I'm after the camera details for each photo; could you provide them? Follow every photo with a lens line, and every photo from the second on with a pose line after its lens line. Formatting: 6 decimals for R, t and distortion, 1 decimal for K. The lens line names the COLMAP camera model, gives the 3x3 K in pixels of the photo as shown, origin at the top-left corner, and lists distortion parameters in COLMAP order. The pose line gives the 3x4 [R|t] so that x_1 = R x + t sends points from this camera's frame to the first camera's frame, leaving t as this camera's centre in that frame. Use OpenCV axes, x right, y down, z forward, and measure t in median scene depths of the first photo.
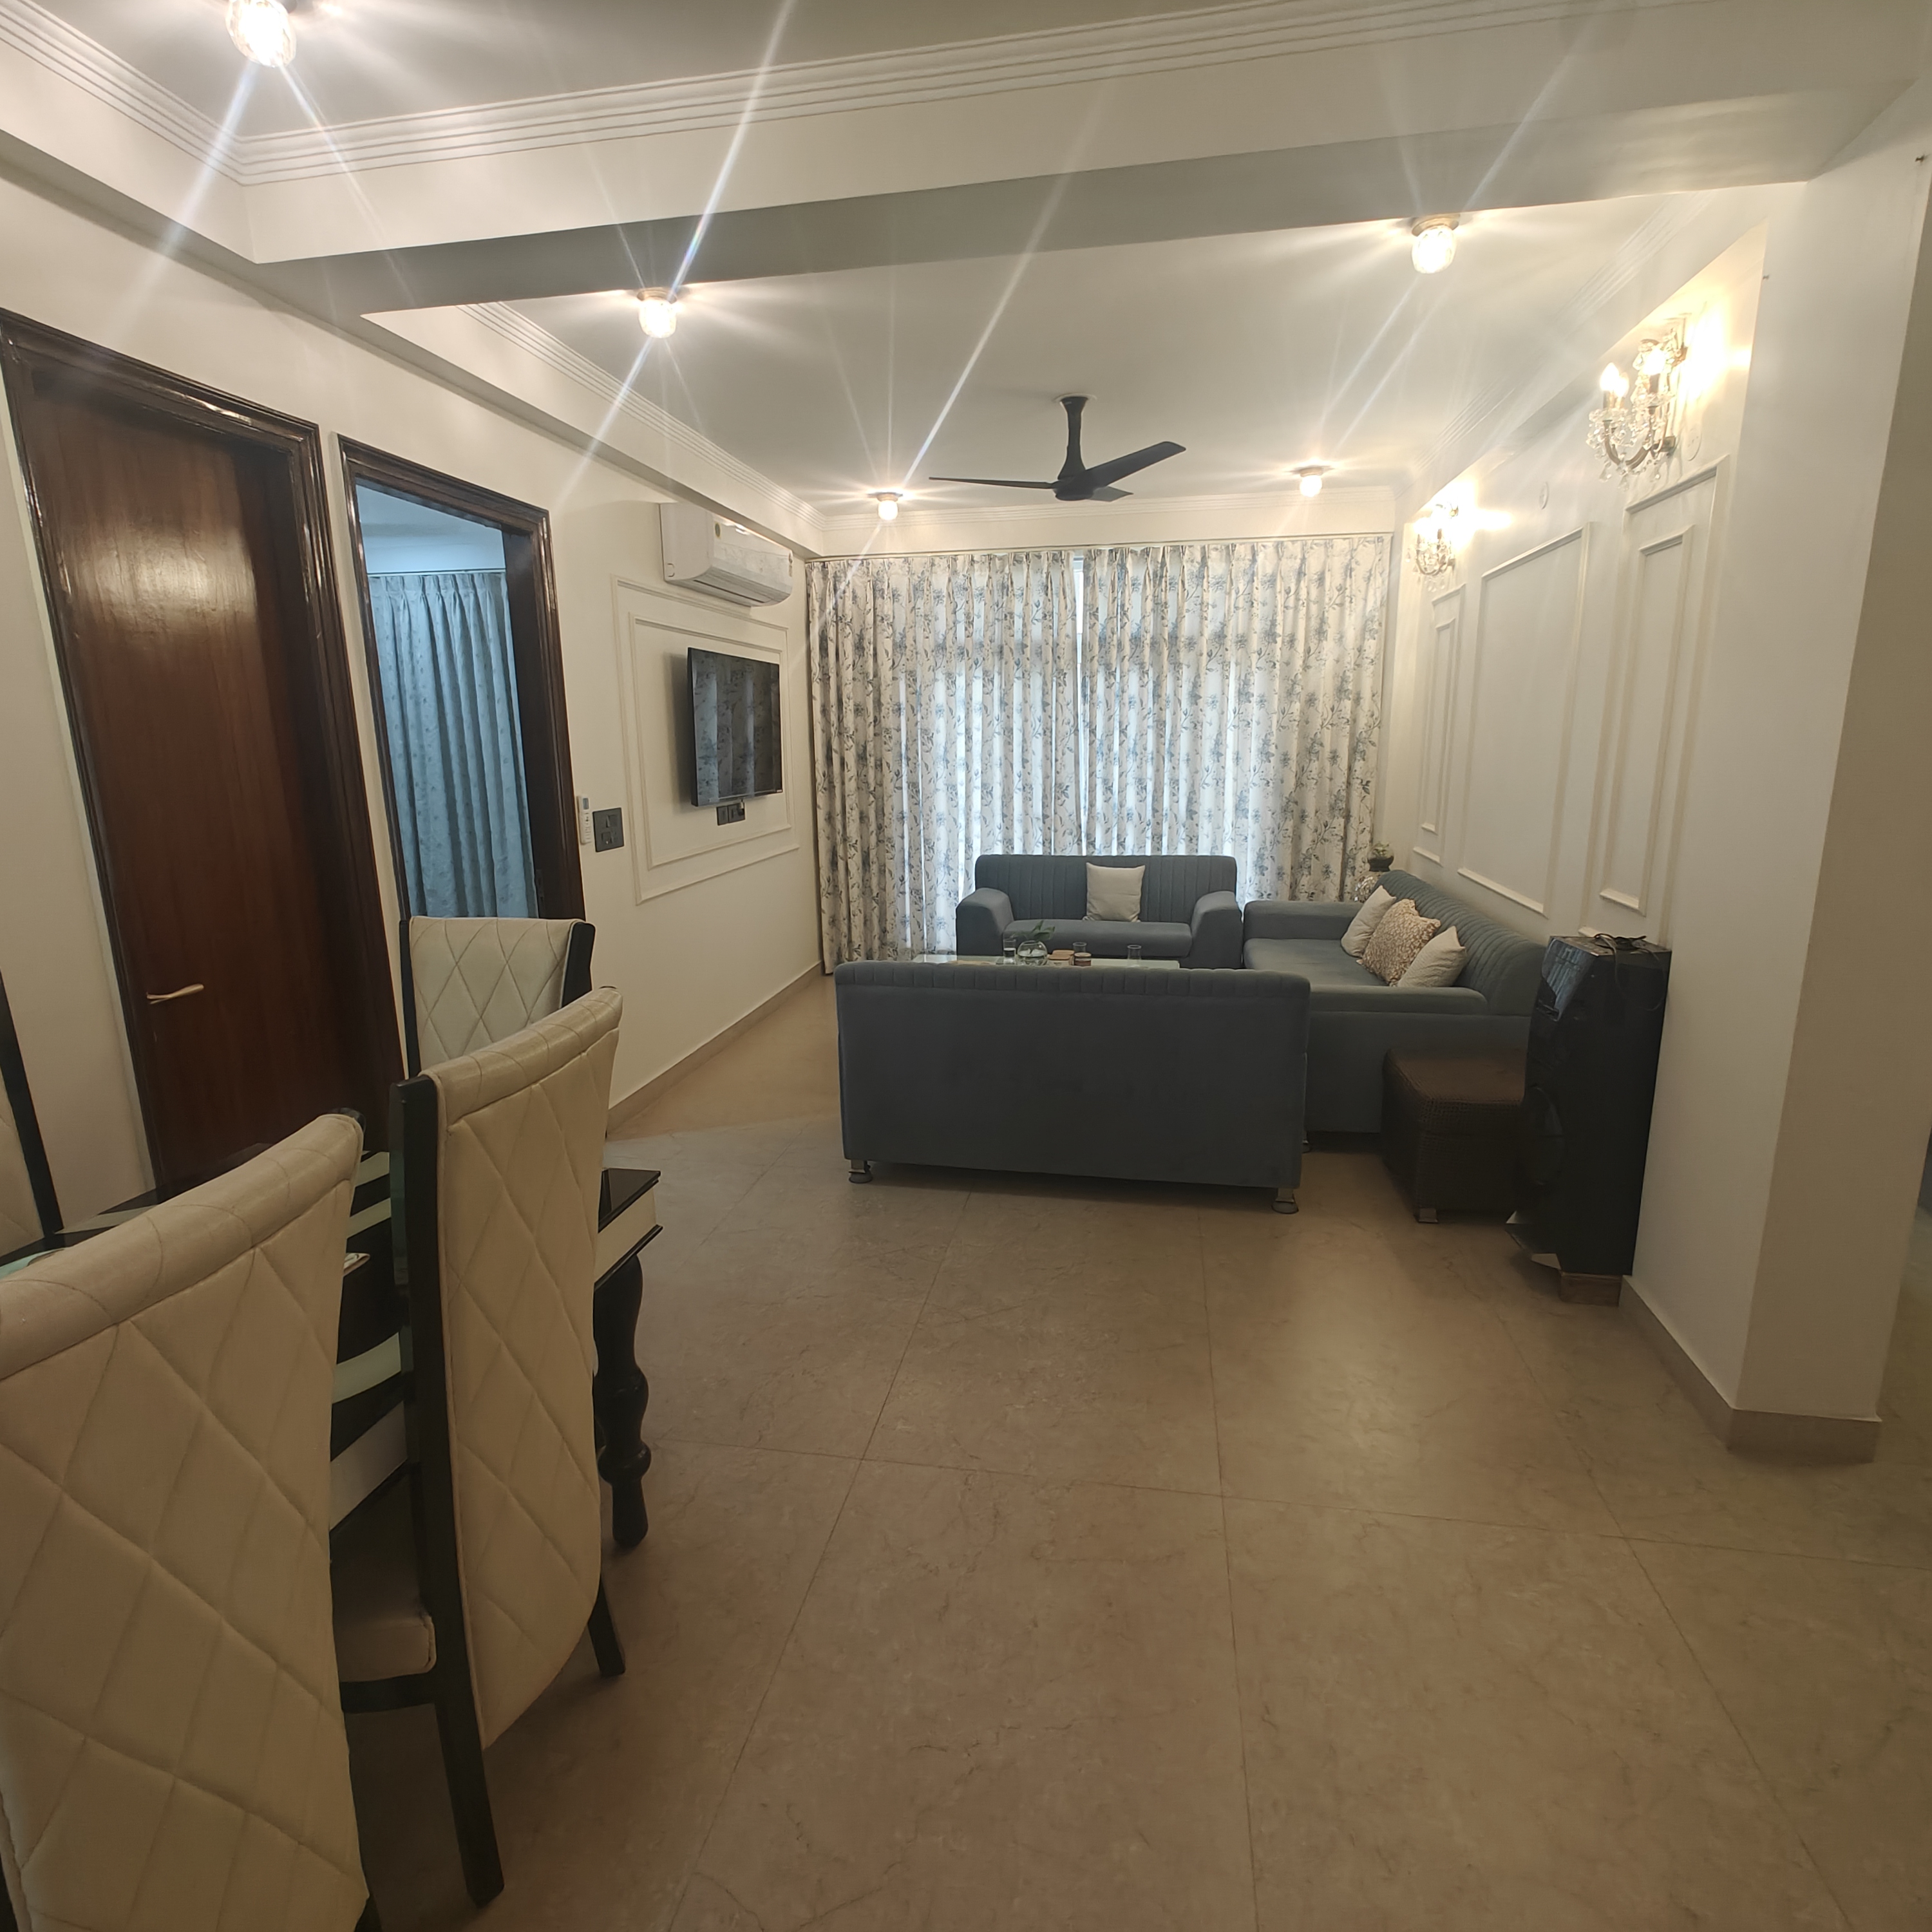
lens RADIAL K [[1080.0, 0, 961.7], [0, 1080.0, 976.3], [0, 0, 1]] dist [0.000679, -0.000847]
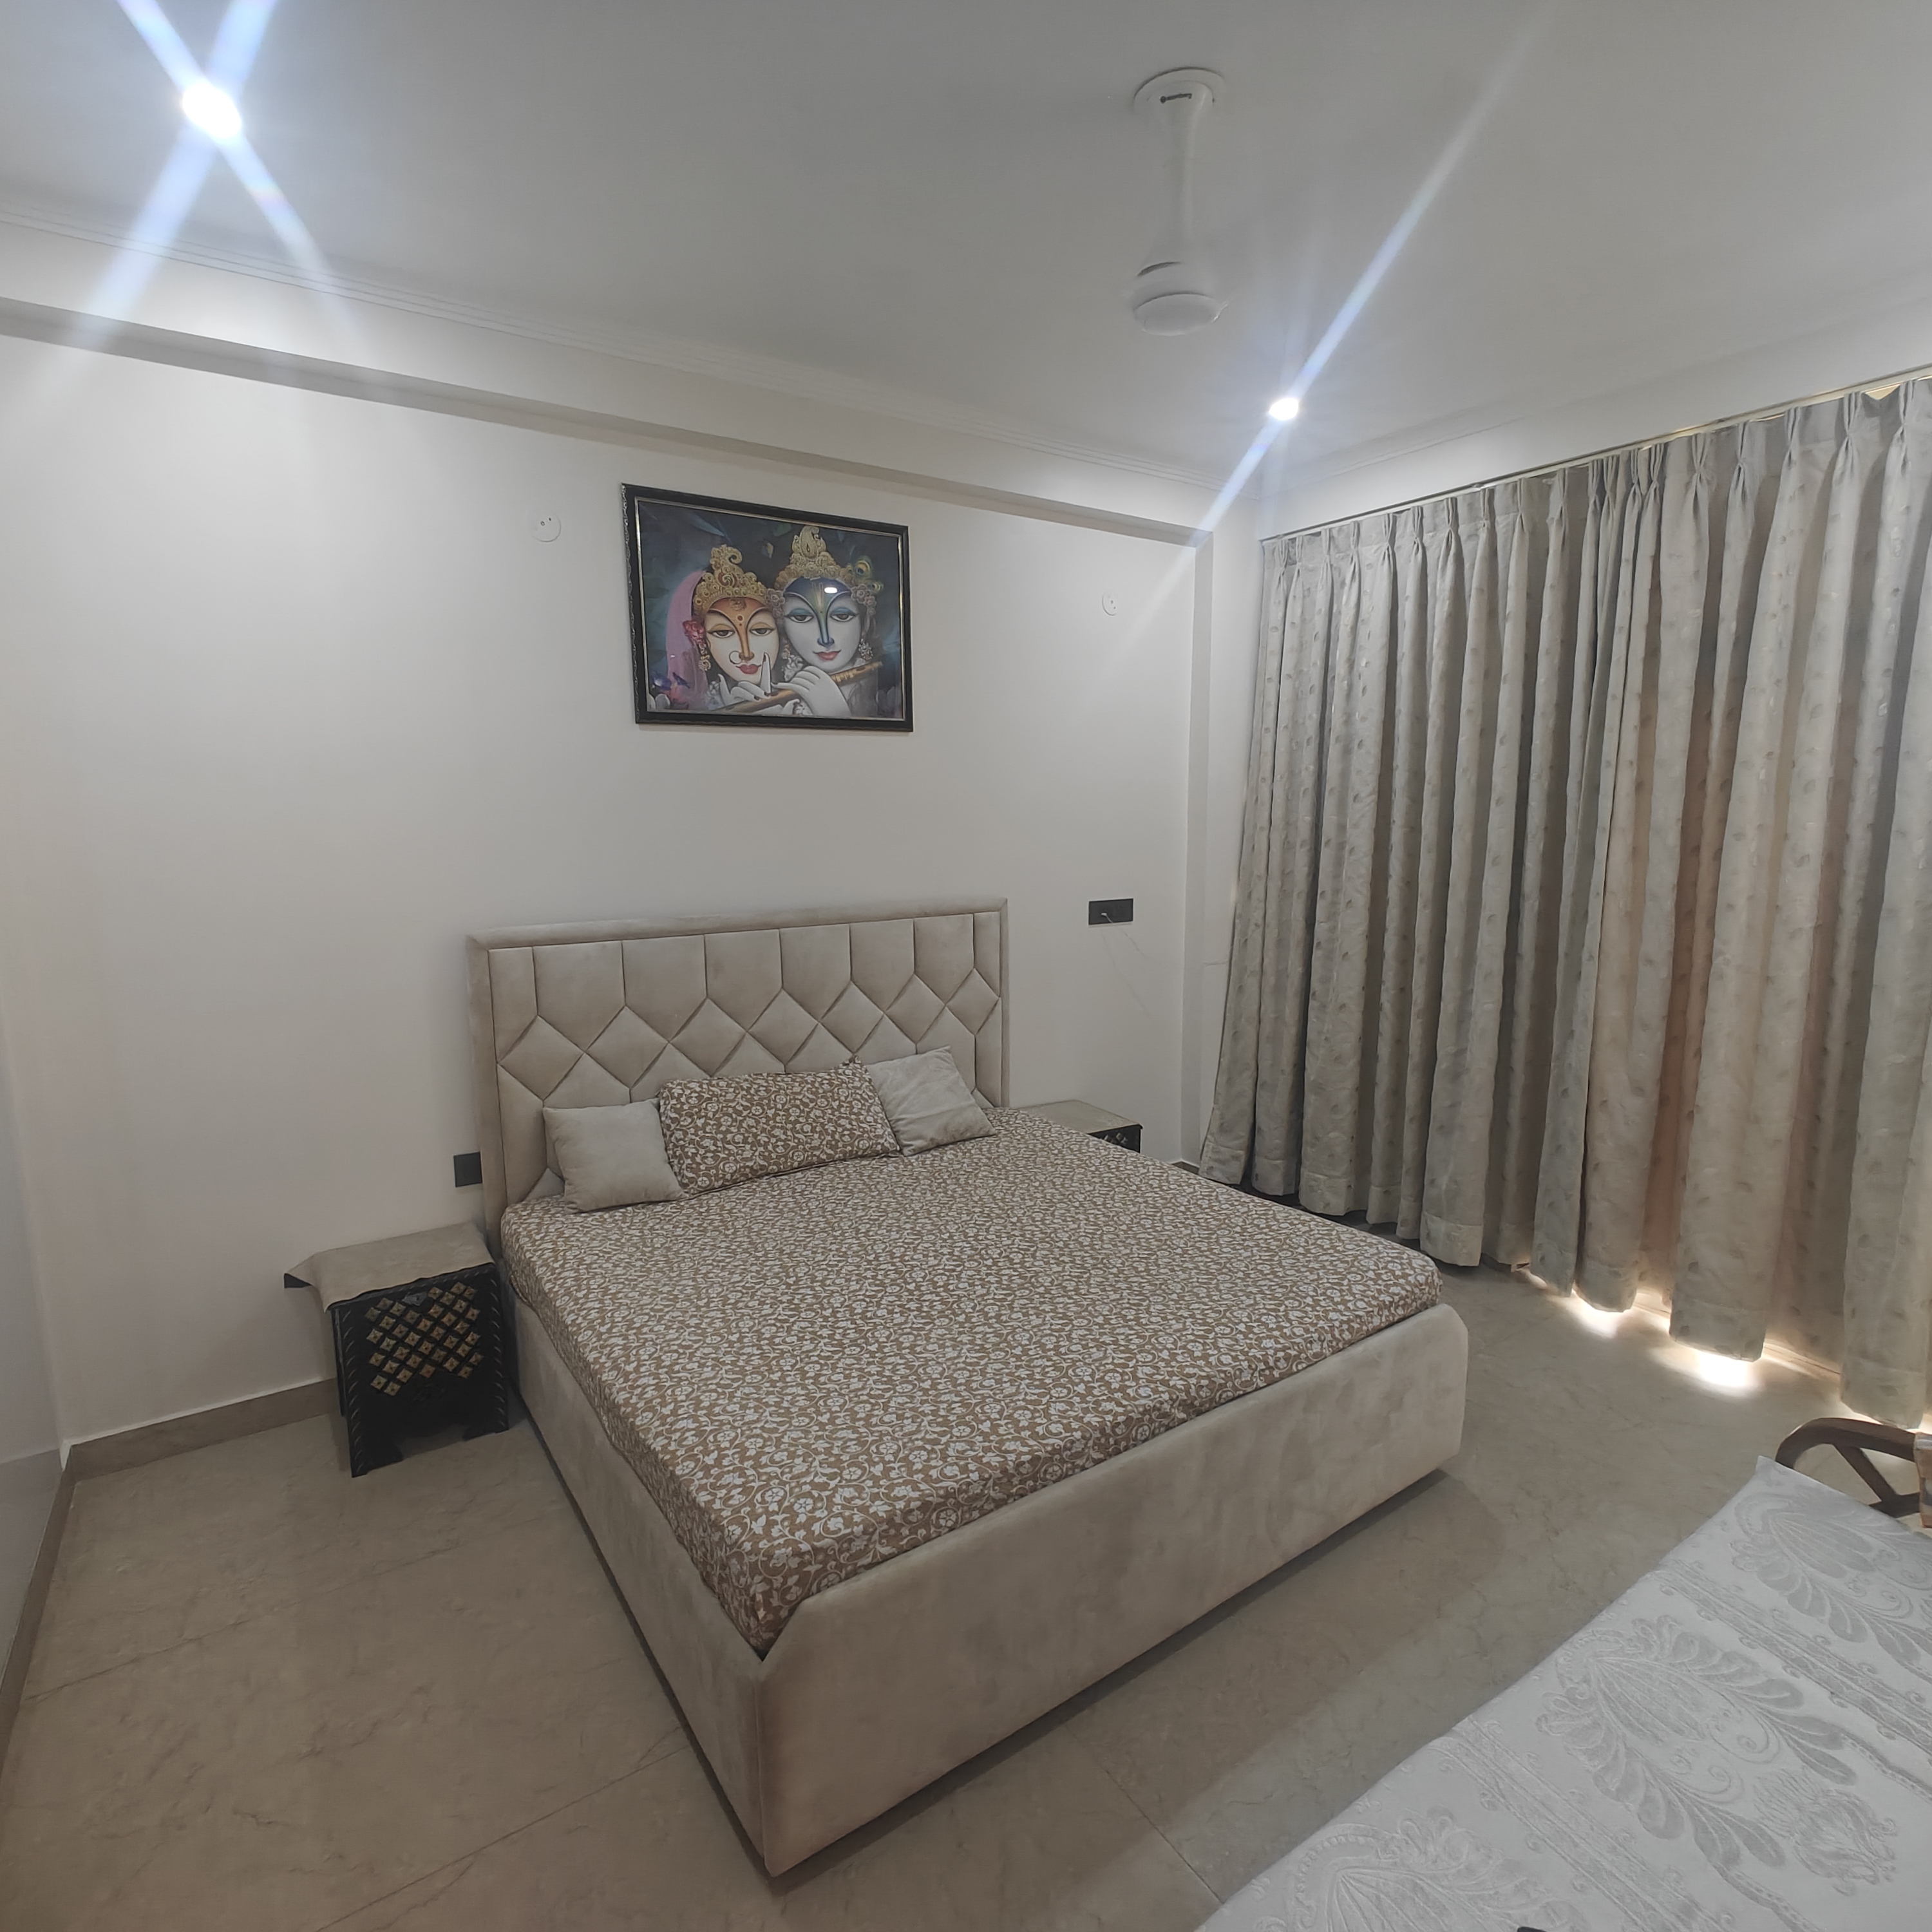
lens RADIAL K [[1080.0, 0, 996.0], [0, 1080.0, 974.3], [0, 0, 1]] dist [0.000679, -0.000847]
pose [[0.713195, 0.119799, -0.690653, -0.238525], [-0.161811, 0.986813, 0.004078, -0.113476], [0.682034, 0.108847, 0.723175, 0.493905]]
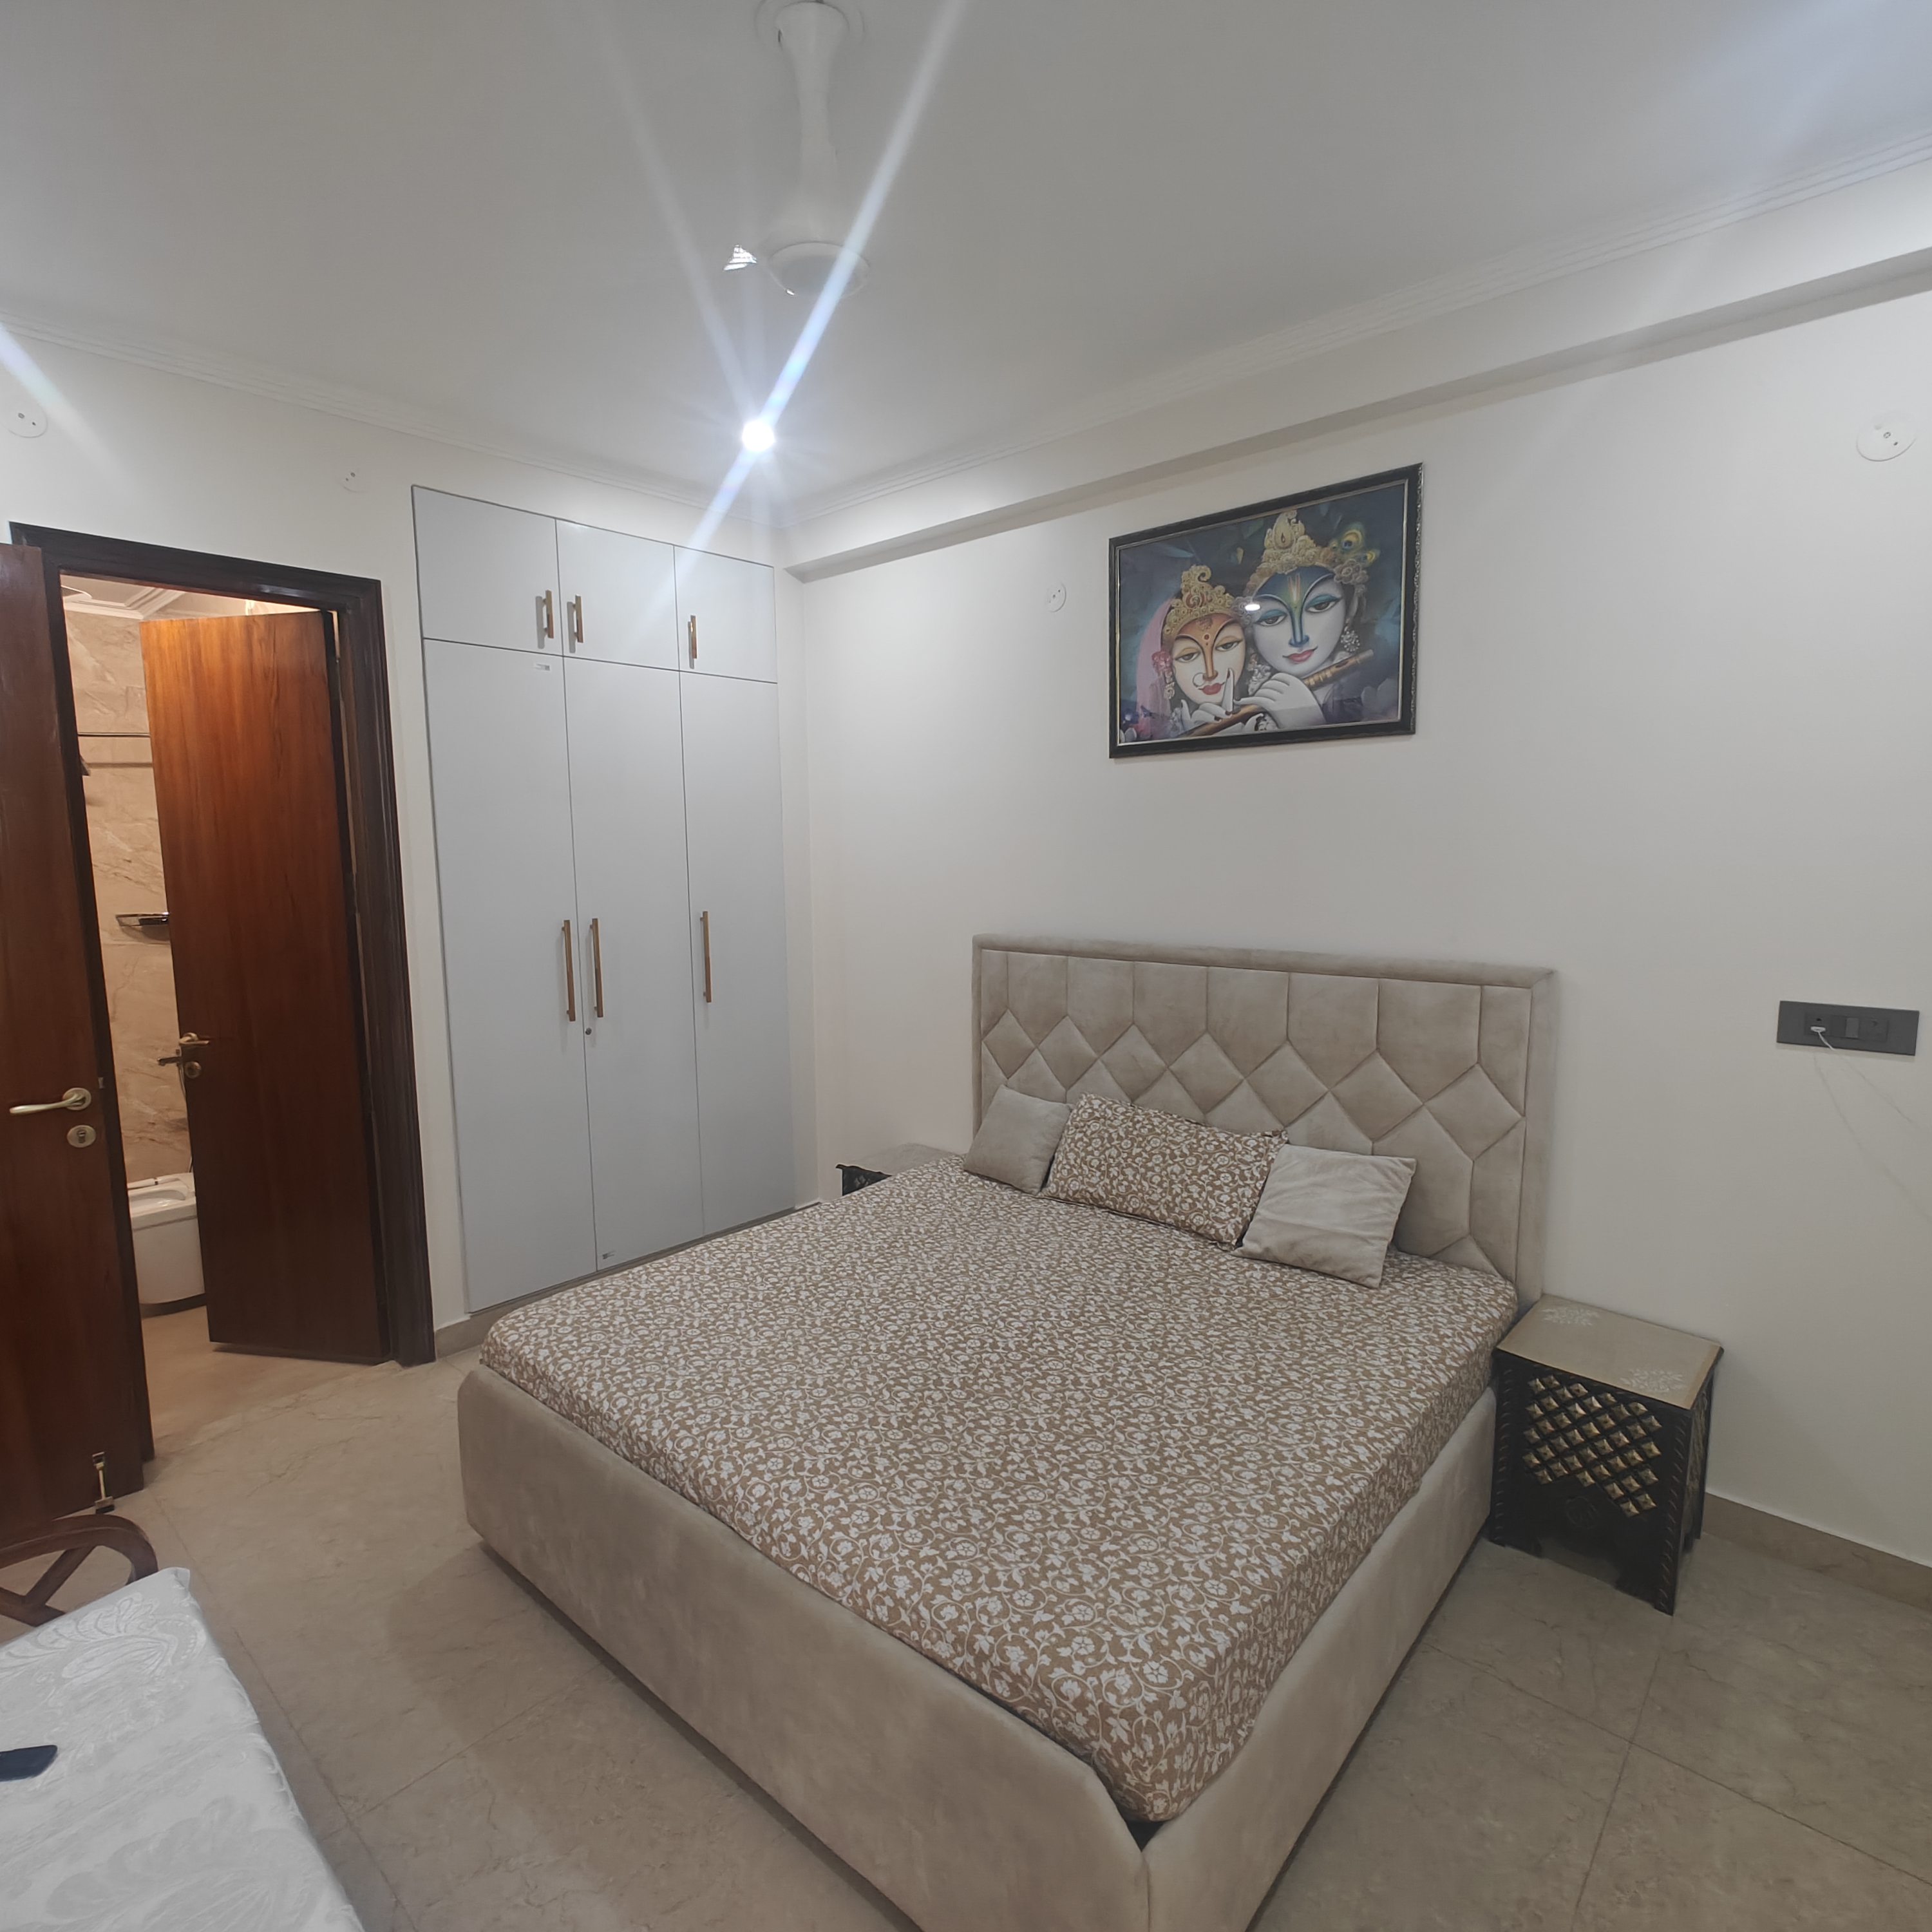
lens RADIAL K [[1080.0, 0, 962.8], [0, 1080.0, 978.4], [0, 0, 1]] dist [0.000679, -0.000847]
pose [[-0.512185, 0.121849, -0.850188, -0.212748], [-0.177161, 0.953609, 0.243400, -0.200534], [0.840405, 0.275287, -0.466838, 0.893668]]
